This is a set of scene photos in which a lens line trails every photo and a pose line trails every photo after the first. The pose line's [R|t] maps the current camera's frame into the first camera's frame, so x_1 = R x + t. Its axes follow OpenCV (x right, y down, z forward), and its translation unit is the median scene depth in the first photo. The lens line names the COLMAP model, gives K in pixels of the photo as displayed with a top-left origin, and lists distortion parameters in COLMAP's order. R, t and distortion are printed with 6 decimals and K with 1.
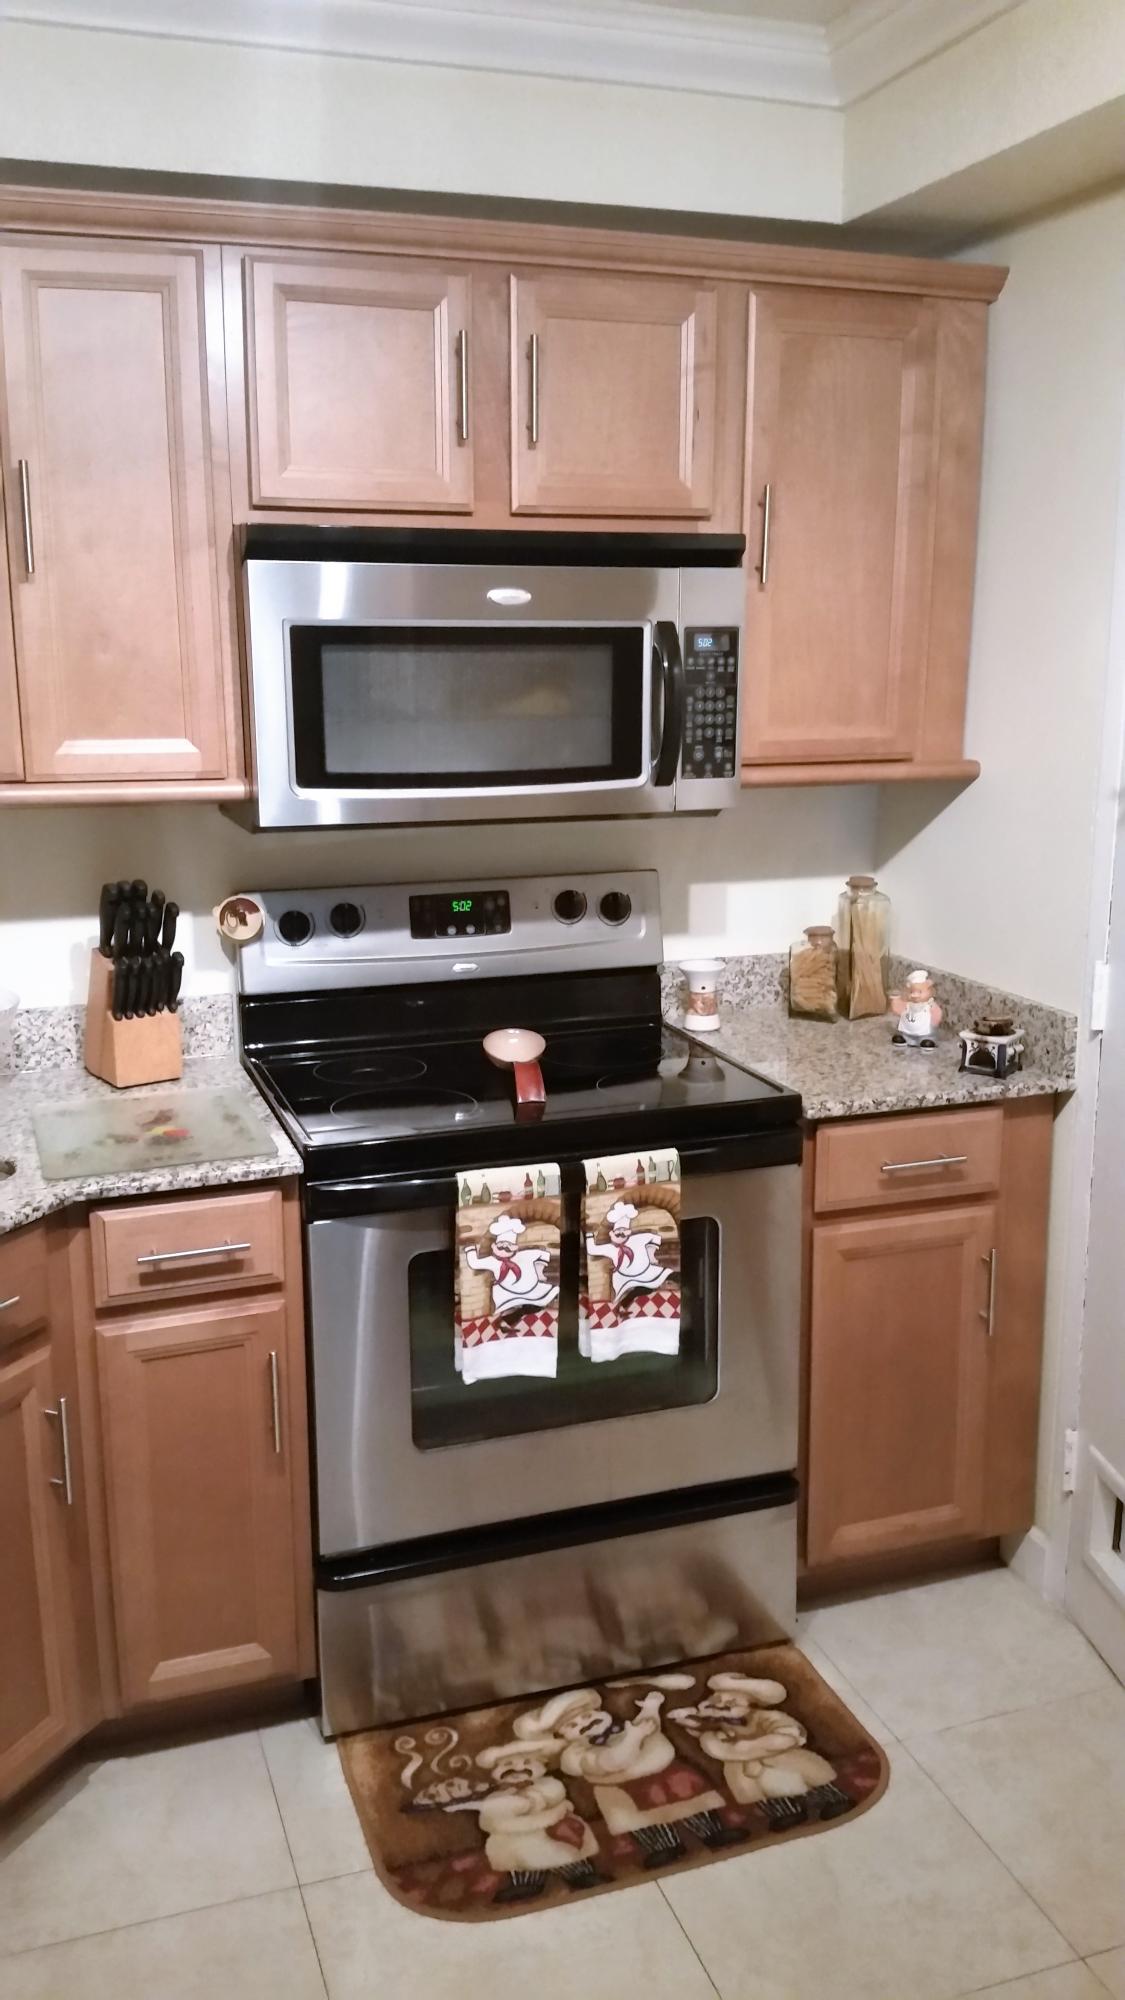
lens RADIAL K [[1622.0, 0, 539.5], [0, 1622.0, 1000.3], [0, 0, 1]] dist [0.168160, -0.462042]
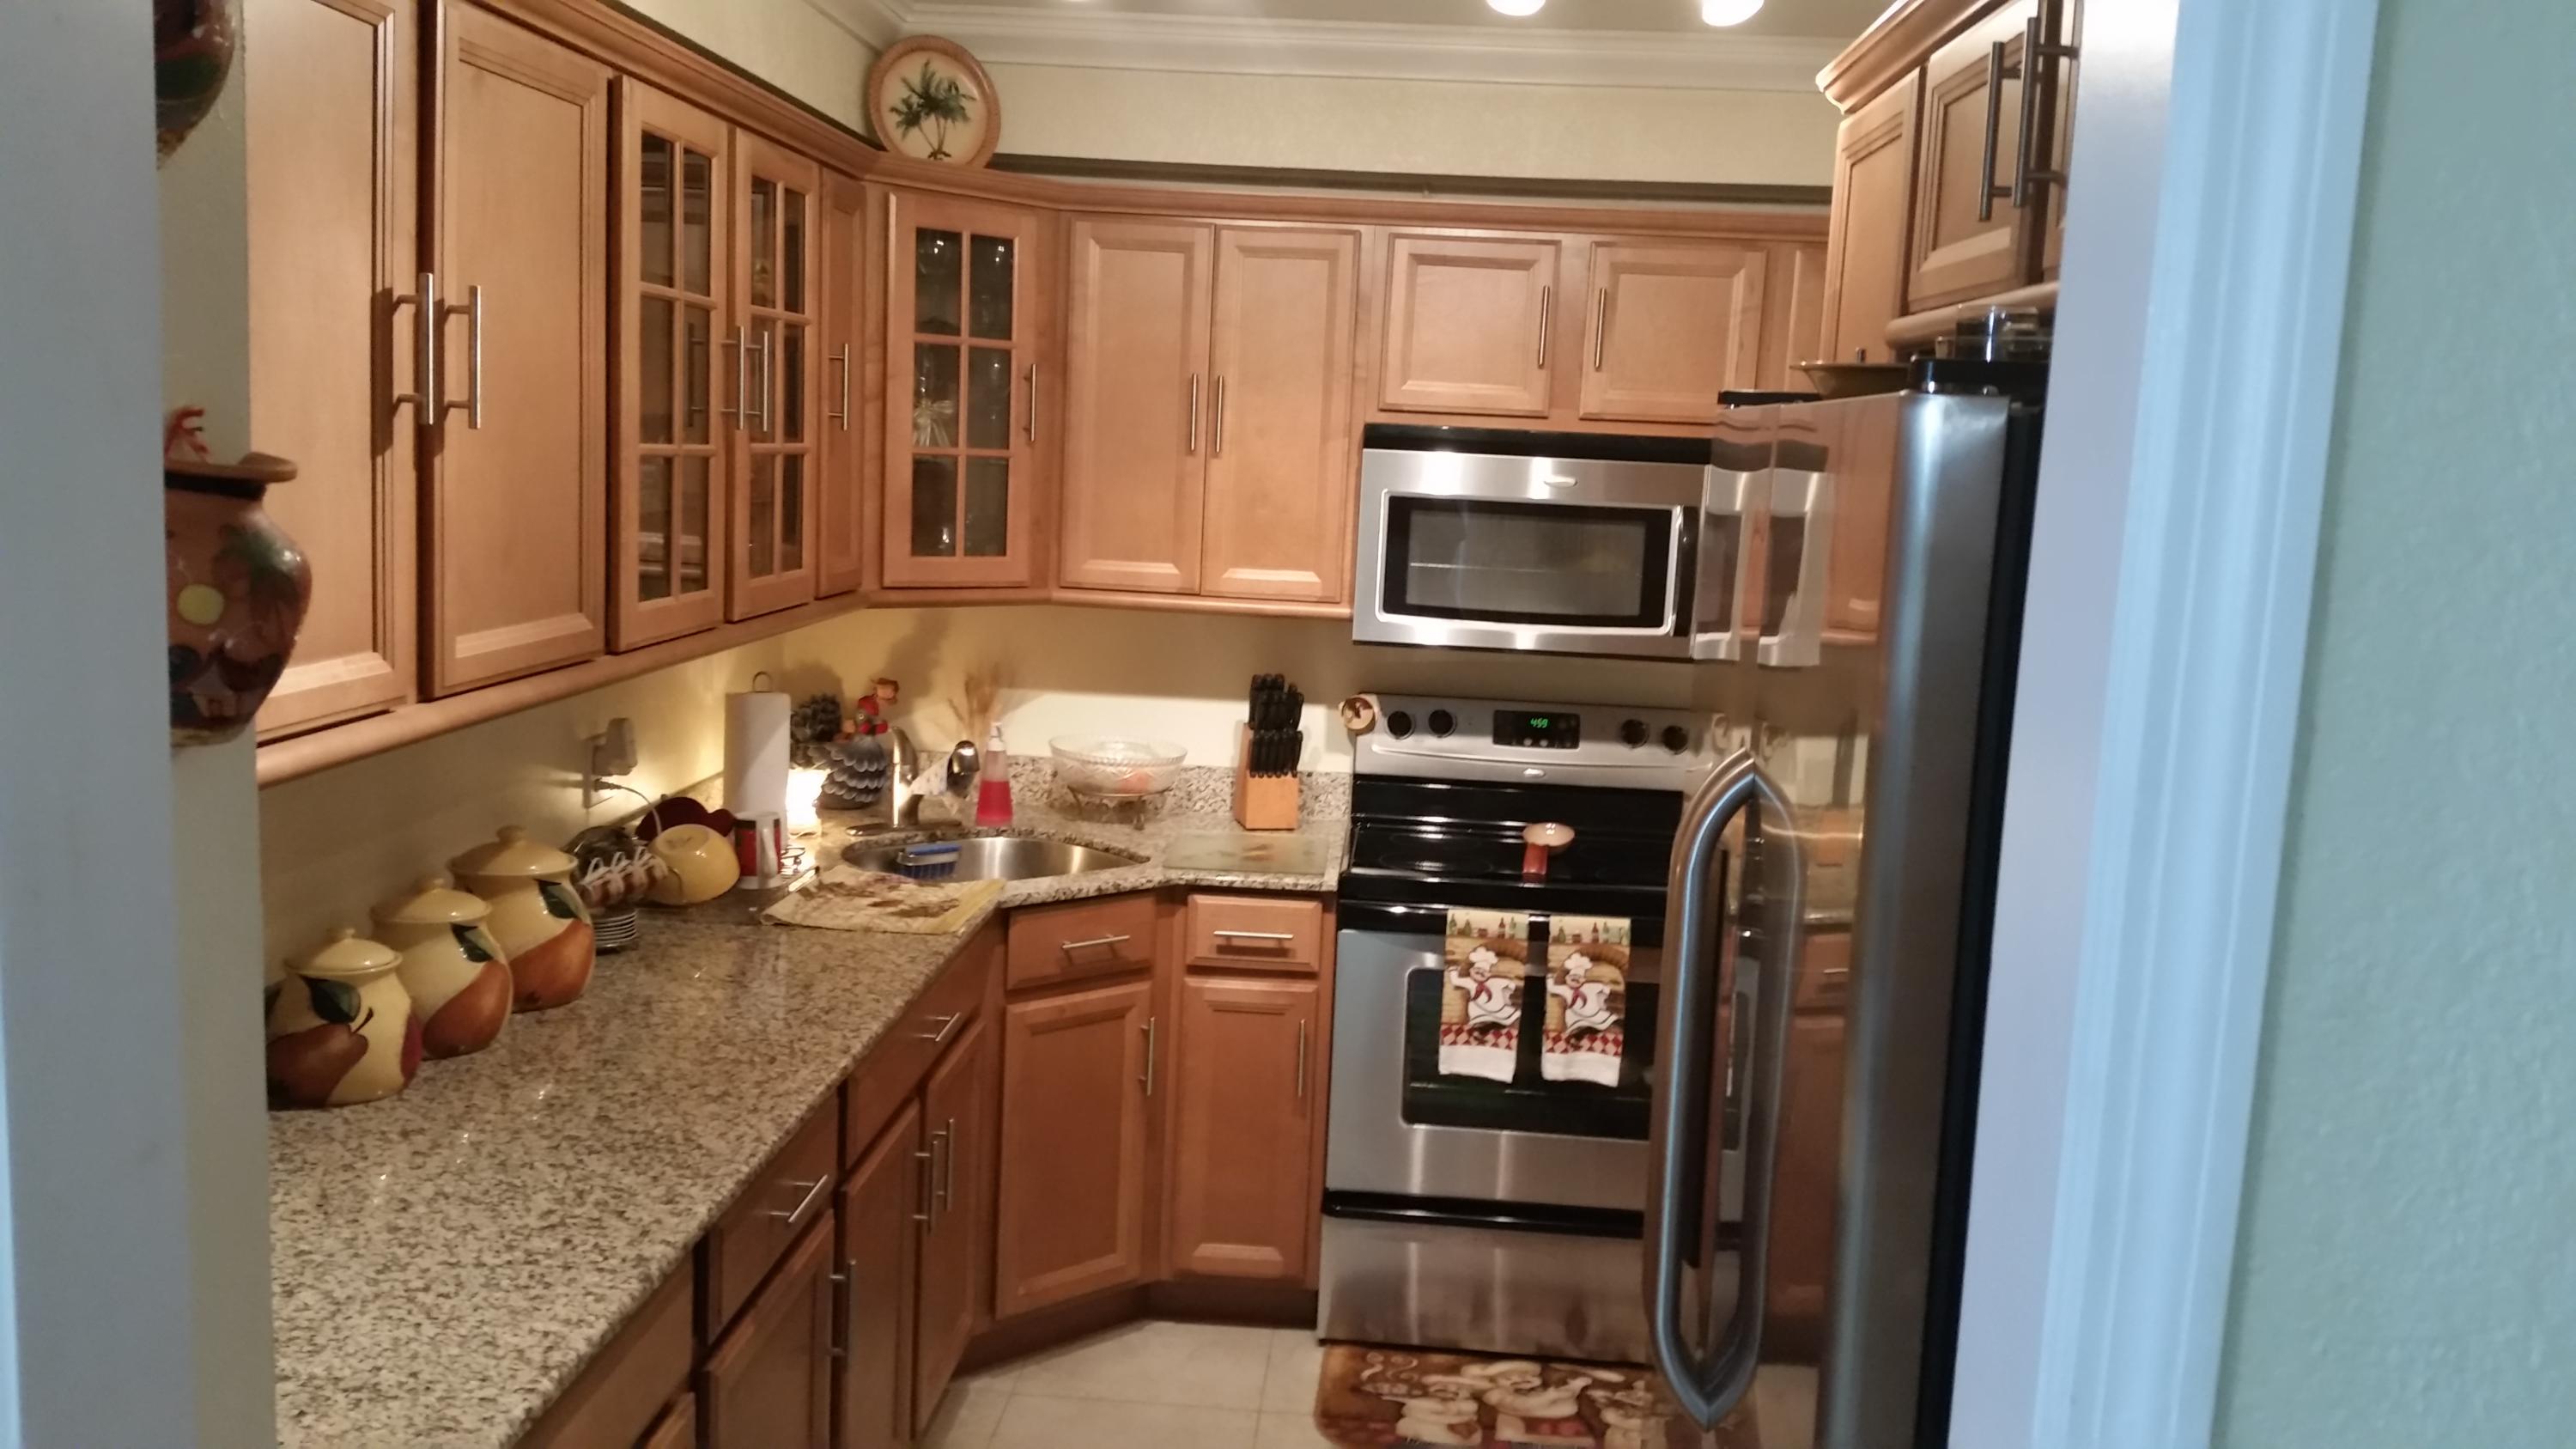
lens RADIAL K [[2111.3, 0, 1288.0], [0, 2111.3, 724.5], [0, 0, 1]] dist [0.104901, -0.002627]
pose [[0.920084, 0.098460, -0.379146, 0.447127], [-0.132759, 0.988992, -0.065340, 0.084203], [0.368539, 0.110453, 0.923027, -0.623501]]
